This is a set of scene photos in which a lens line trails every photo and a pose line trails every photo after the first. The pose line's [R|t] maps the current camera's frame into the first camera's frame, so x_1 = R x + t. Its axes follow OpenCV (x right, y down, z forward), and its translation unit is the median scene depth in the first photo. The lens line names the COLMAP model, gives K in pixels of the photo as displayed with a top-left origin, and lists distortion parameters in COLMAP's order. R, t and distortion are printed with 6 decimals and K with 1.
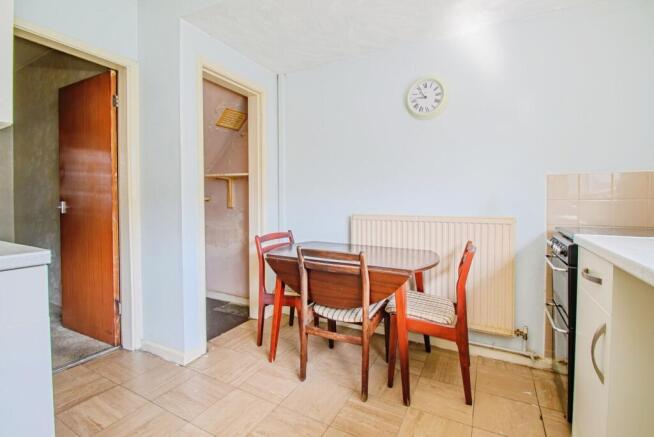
lens RADIAL K [[301.8, 0, 328.1], [0, 301.8, 207.7], [0, 0, 1]] dist [0.000806, -0.000066]
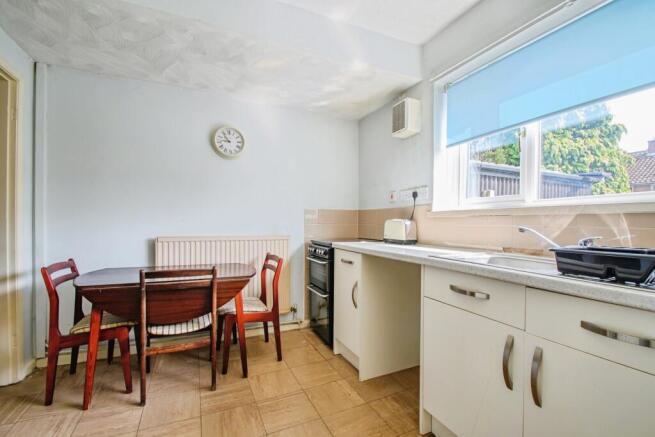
lens RADIAL K [[292.0, 0, 328.0], [0, 292.0, 225.3], [0, 0, 1]] dist [-0.003188, -0.000432]
pose [[0.615661, -0.002549, 0.788007, -0.473315], [0.011276, 0.999921, -0.005575, -0.008418], [-0.787931, 0.012318, 0.615641, -0.081916]]
